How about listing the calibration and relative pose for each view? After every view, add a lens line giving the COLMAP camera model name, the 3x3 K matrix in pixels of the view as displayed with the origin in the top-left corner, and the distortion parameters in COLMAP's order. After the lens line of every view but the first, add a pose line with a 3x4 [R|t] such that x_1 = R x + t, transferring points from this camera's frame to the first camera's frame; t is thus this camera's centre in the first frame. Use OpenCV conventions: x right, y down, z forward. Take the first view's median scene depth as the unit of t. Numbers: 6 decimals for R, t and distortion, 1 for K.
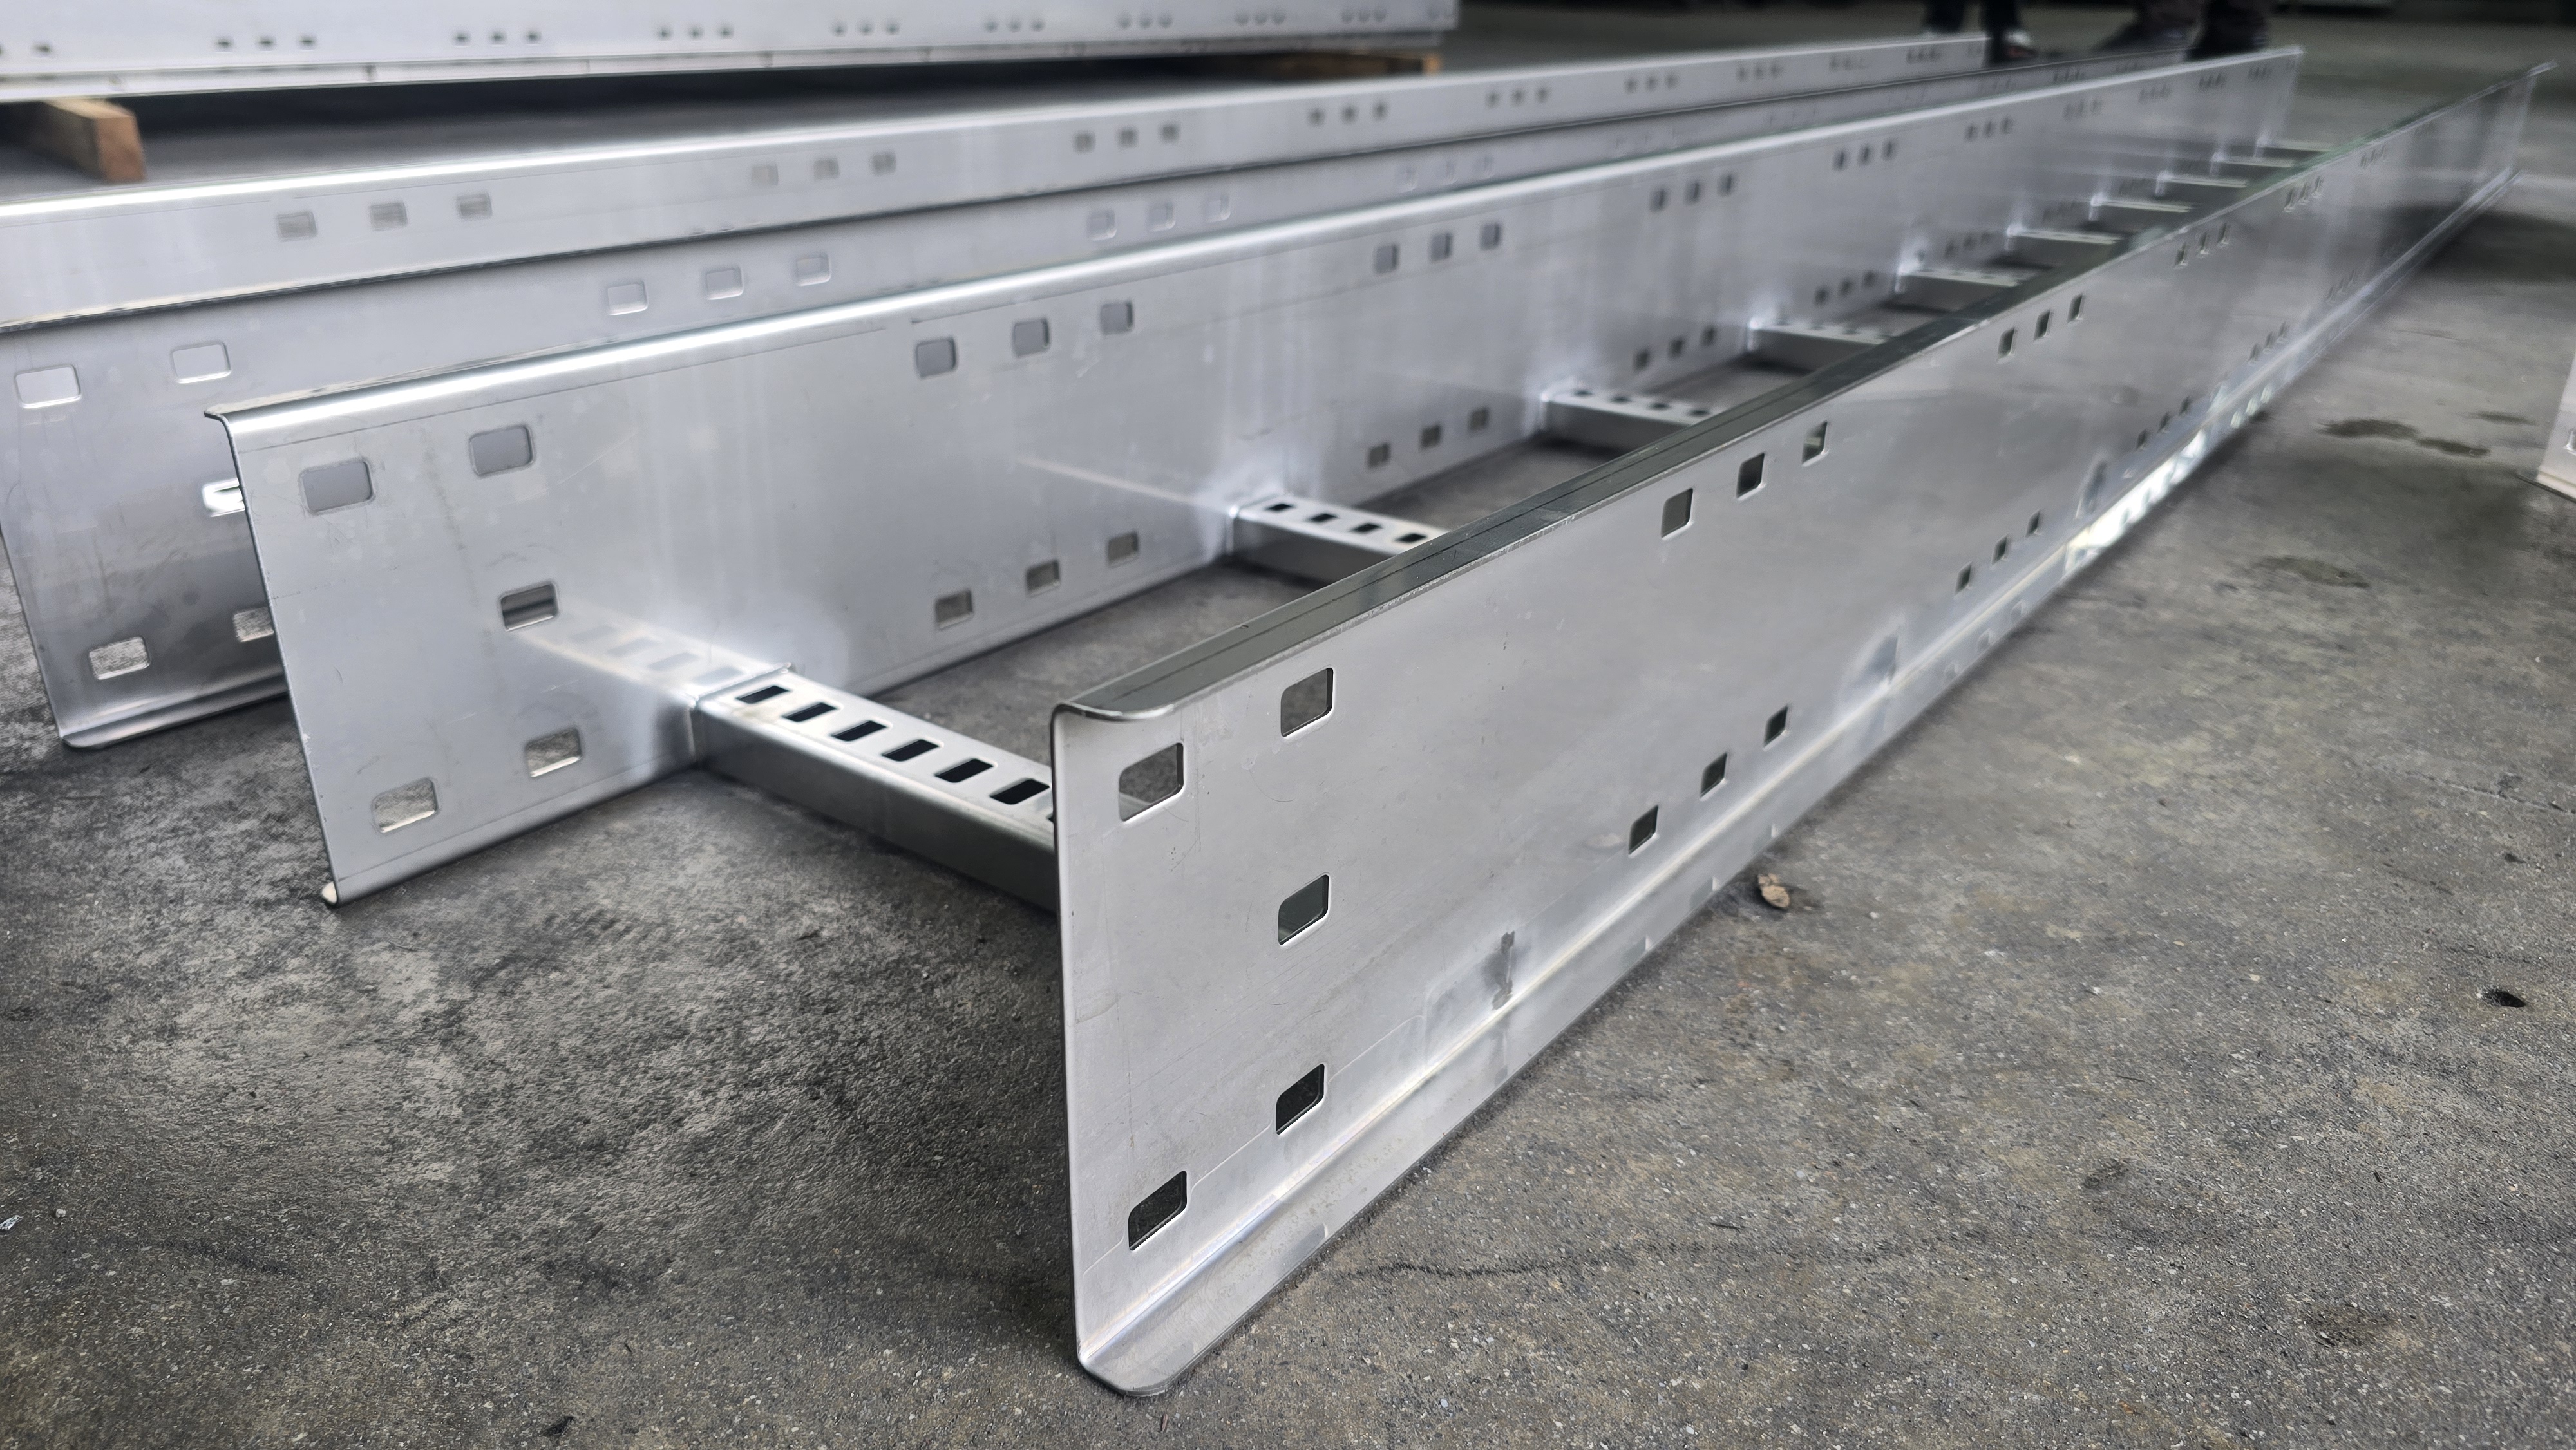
lens RADIAL K [[1776.4, 0, 1248.8], [0, 1776.4, 655.1], [0, 0, 1]] dist [0.004086, -0.023767]
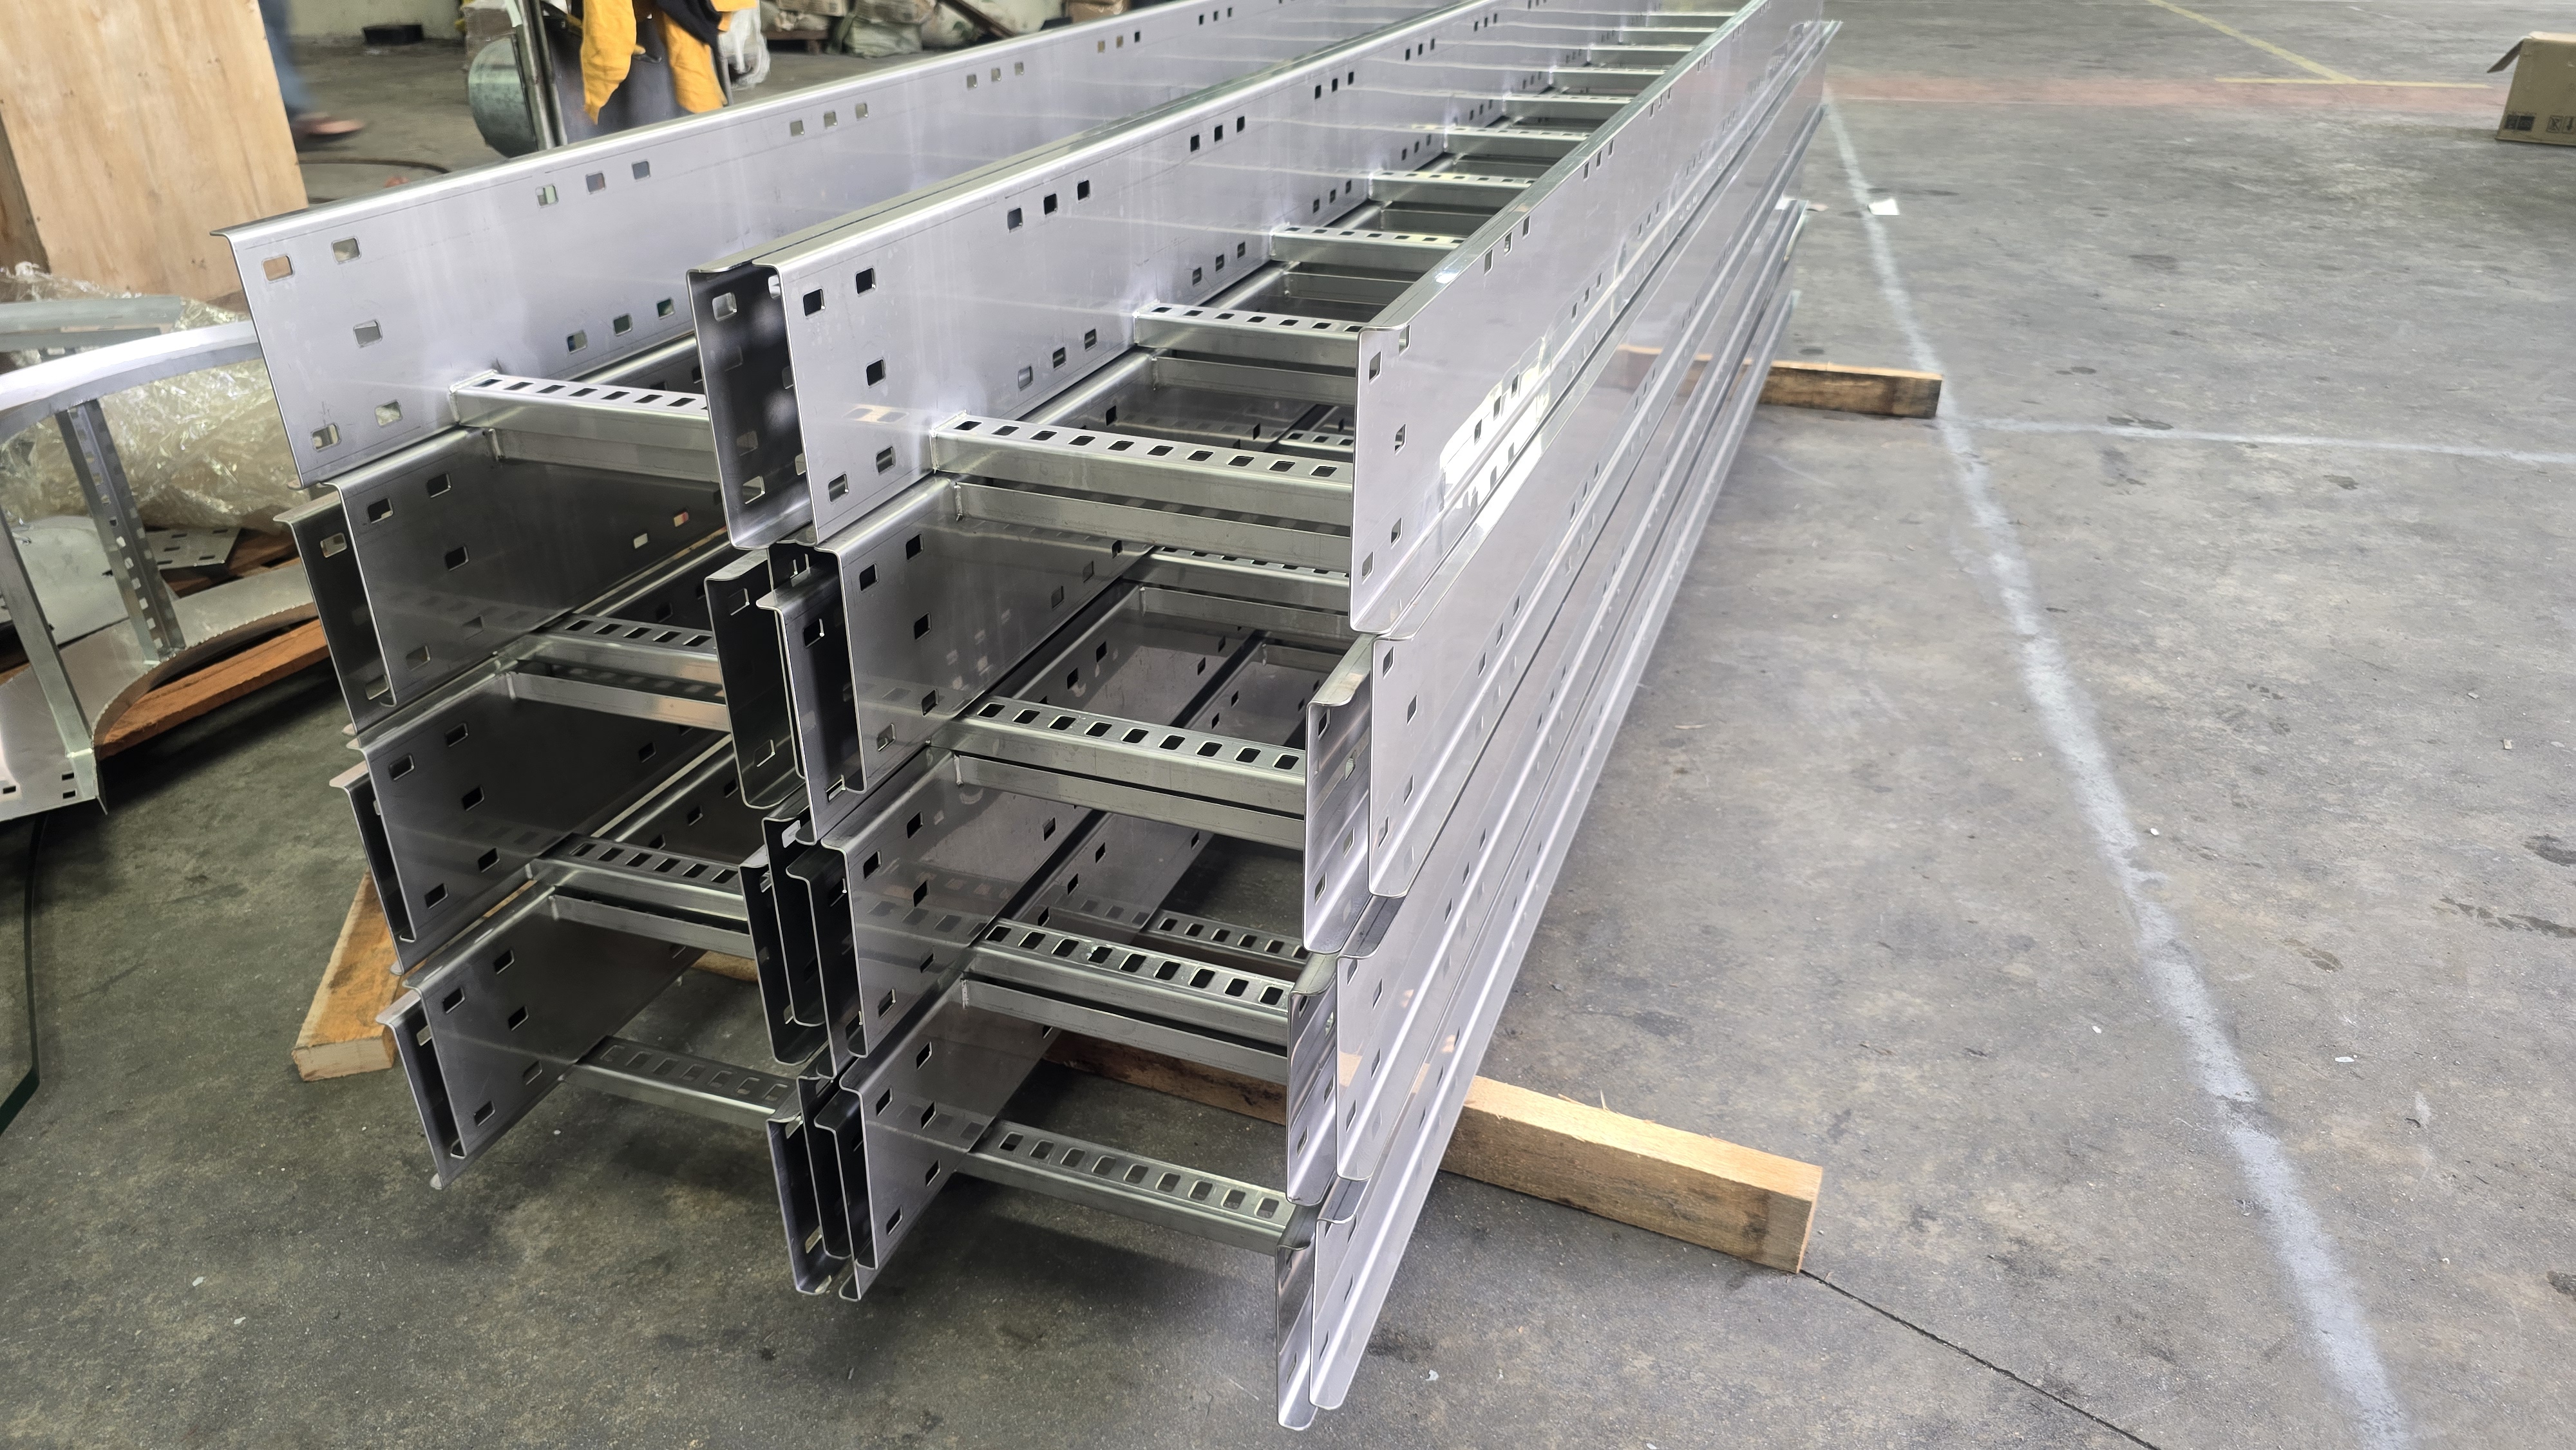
lens RADIAL K [[1776.4, 0, 1261.5], [0, 1776.4, 723.6], [0, 0, 1]] dist [0.004086, -0.023767]
pose [[0.947689, -0.146005, 0.283845, -0.406478], [0.116969, 0.986246, 0.116776, 0.105547], [-0.296991, -0.077466, 0.951733, -0.553790]]
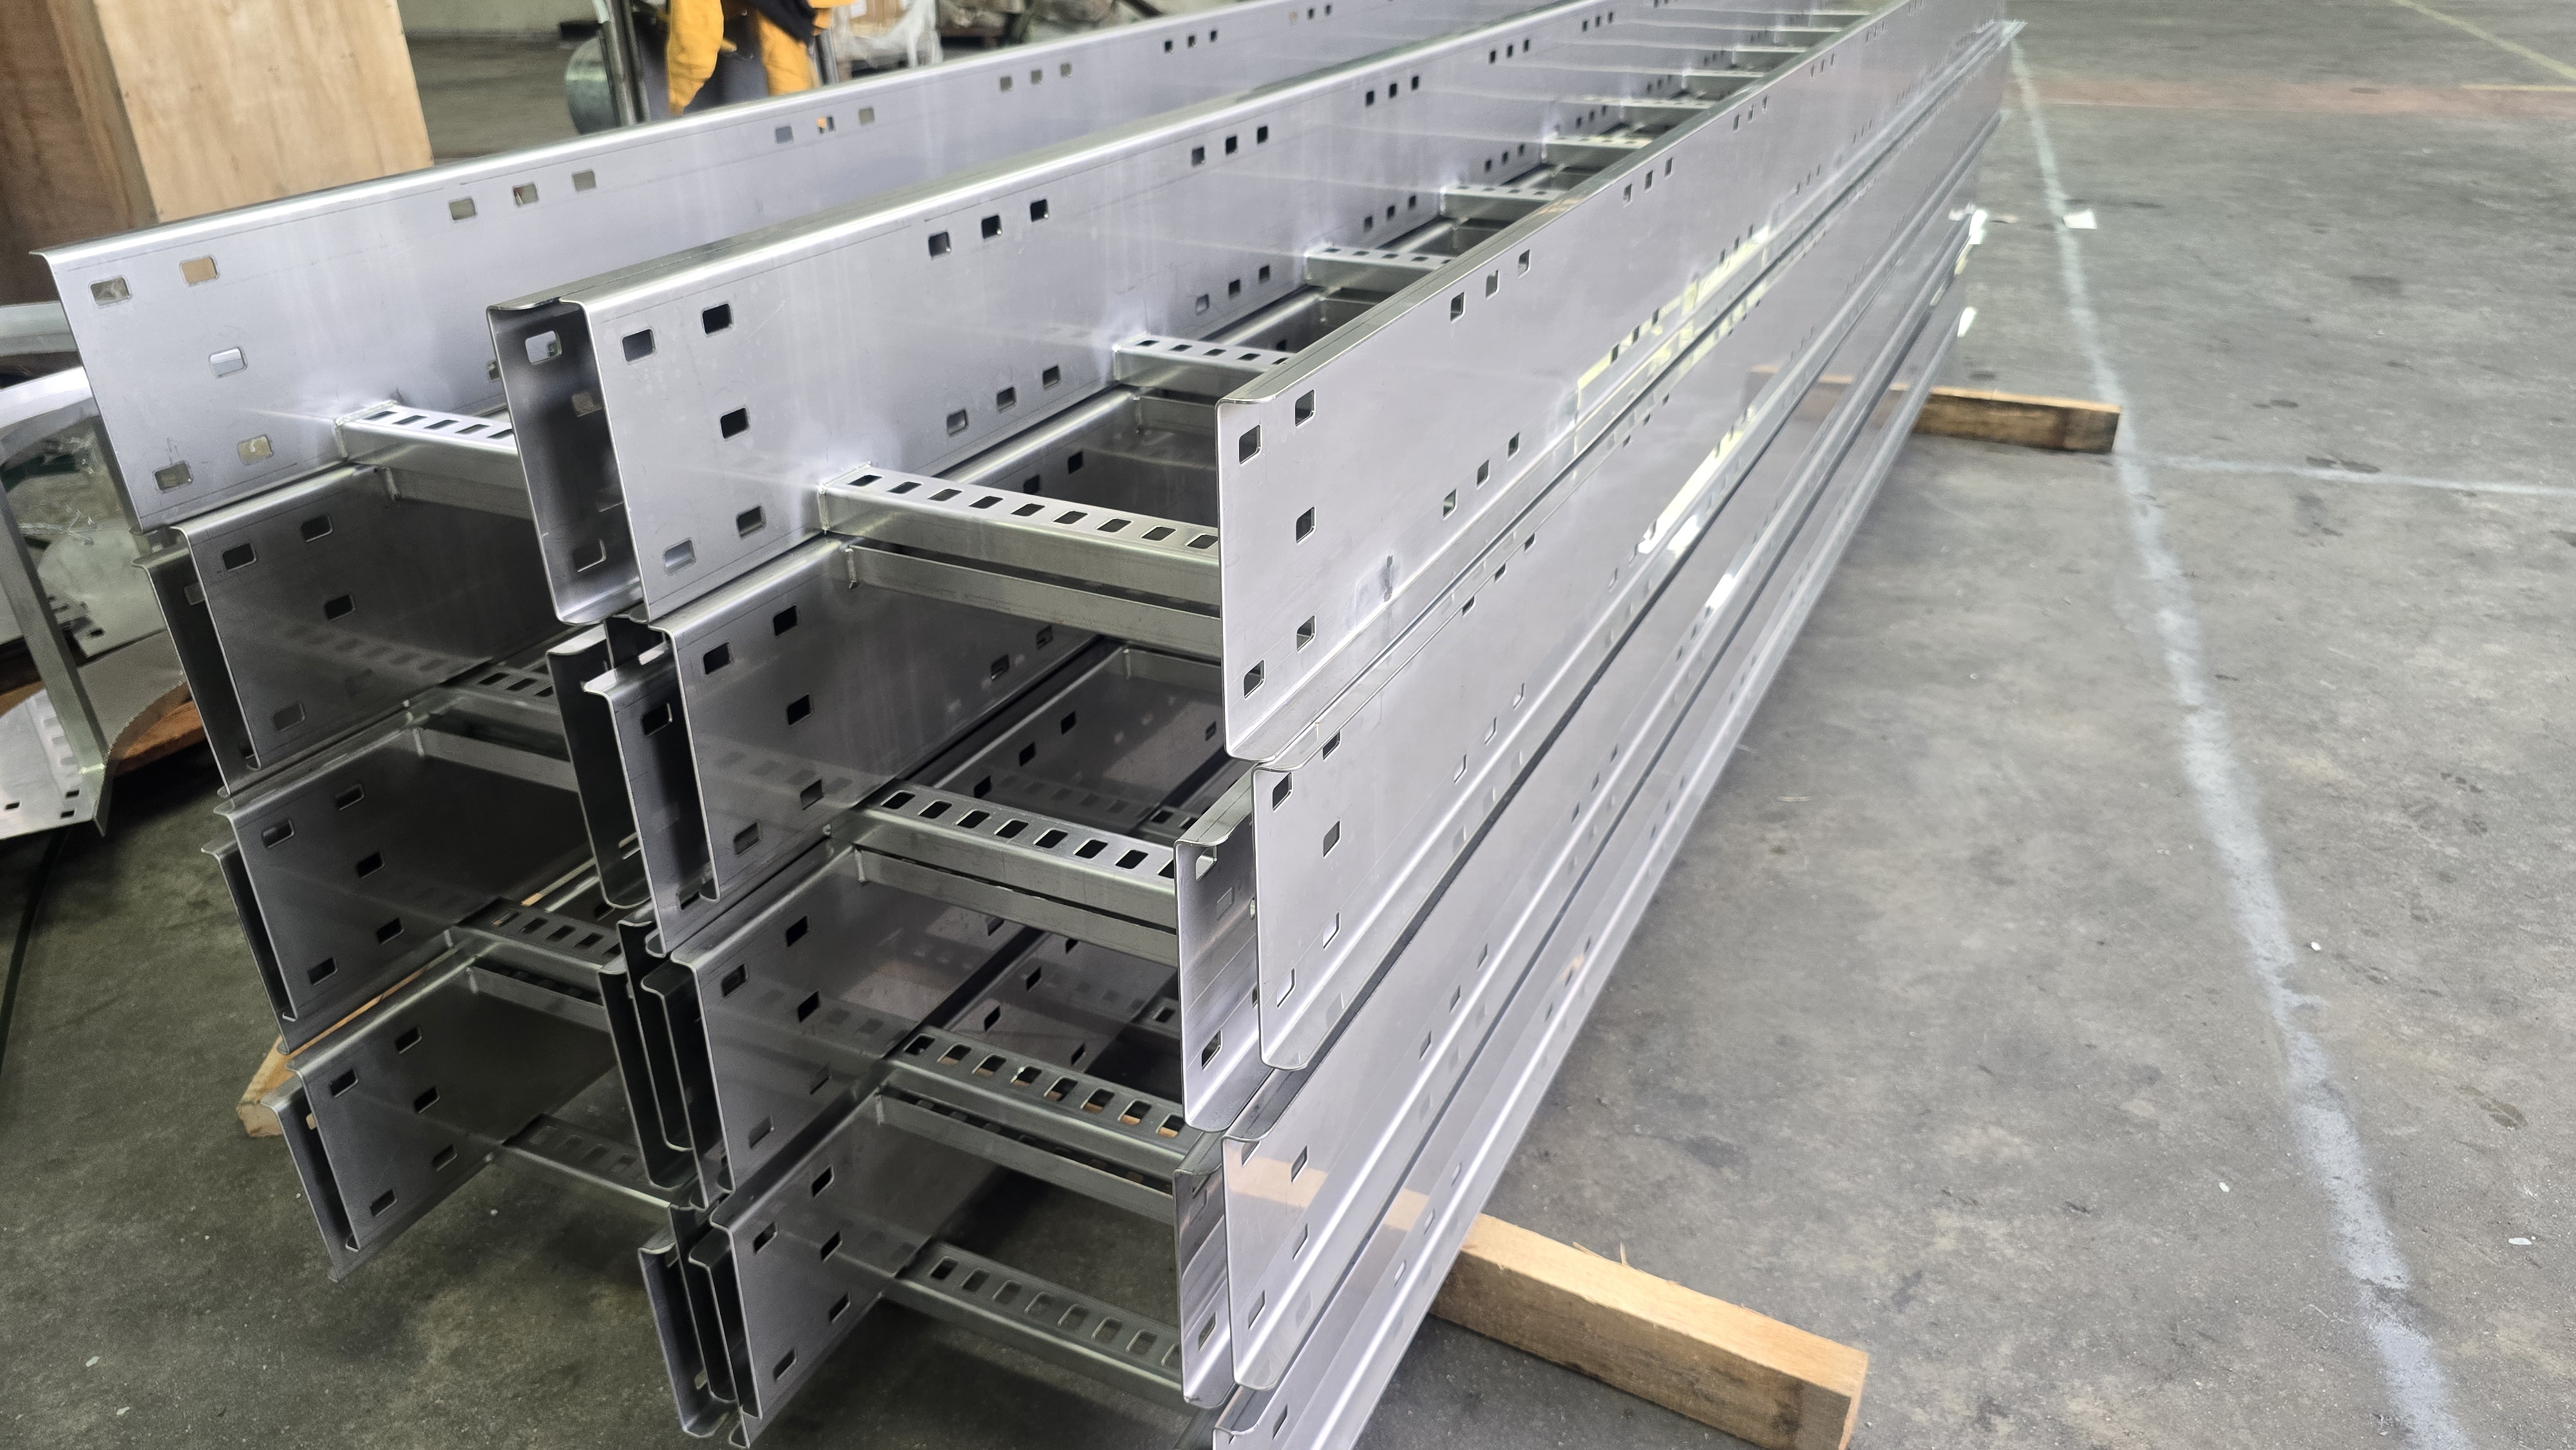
lens RADIAL K [[1776.4, 0, 1306.1], [0, 1776.4, 718.8], [0, 0, 1]] dist [0.004086, -0.023767]
pose [[0.972388, -0.111878, 0.204804, -0.184709], [0.091321, 0.990031, 0.107237, 0.071708], [-0.214759, -0.085573, 0.972911, -0.416183]]
